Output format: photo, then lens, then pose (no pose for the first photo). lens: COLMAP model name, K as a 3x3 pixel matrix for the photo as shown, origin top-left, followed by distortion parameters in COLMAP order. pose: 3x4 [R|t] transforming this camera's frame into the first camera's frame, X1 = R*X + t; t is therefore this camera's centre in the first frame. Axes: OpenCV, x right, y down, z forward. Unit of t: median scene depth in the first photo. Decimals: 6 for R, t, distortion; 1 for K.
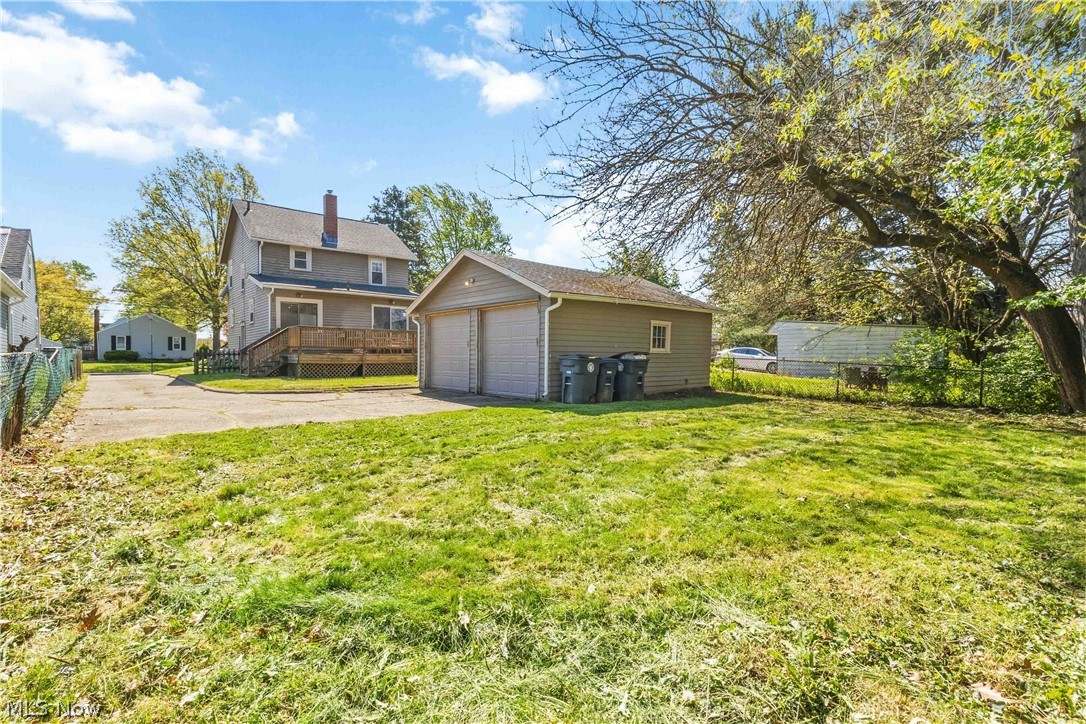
lens RADIAL K [[499.9, 0, 543.0], [0, 499.9, 362.0], [0, 0, 1]] dist [0.012741, 0.000096]
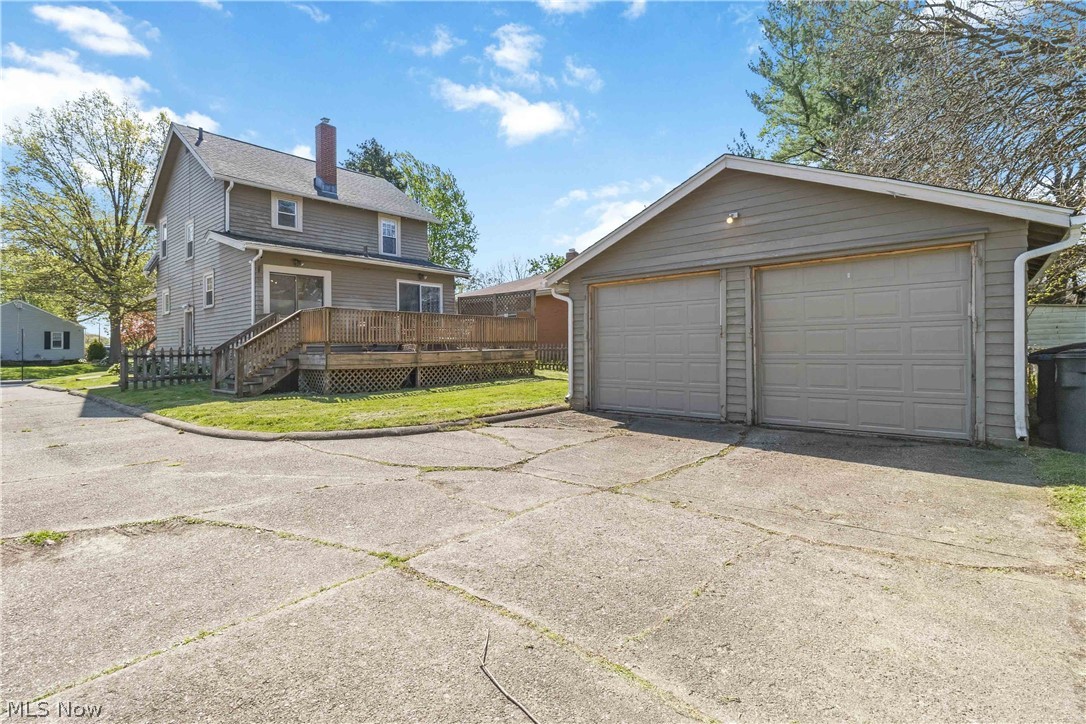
lens RADIAL K [[511.5, 0, 564.7], [0, 511.5, 338.8], [0, 0, 1]] dist [0.000633, -0.000254]
pose [[0.986851, -0.015791, 0.160861, -0.226556], [0.020054, 0.999488, -0.024912, -0.010100], [-0.160386, 0.027810, 0.986663, 0.262332]]
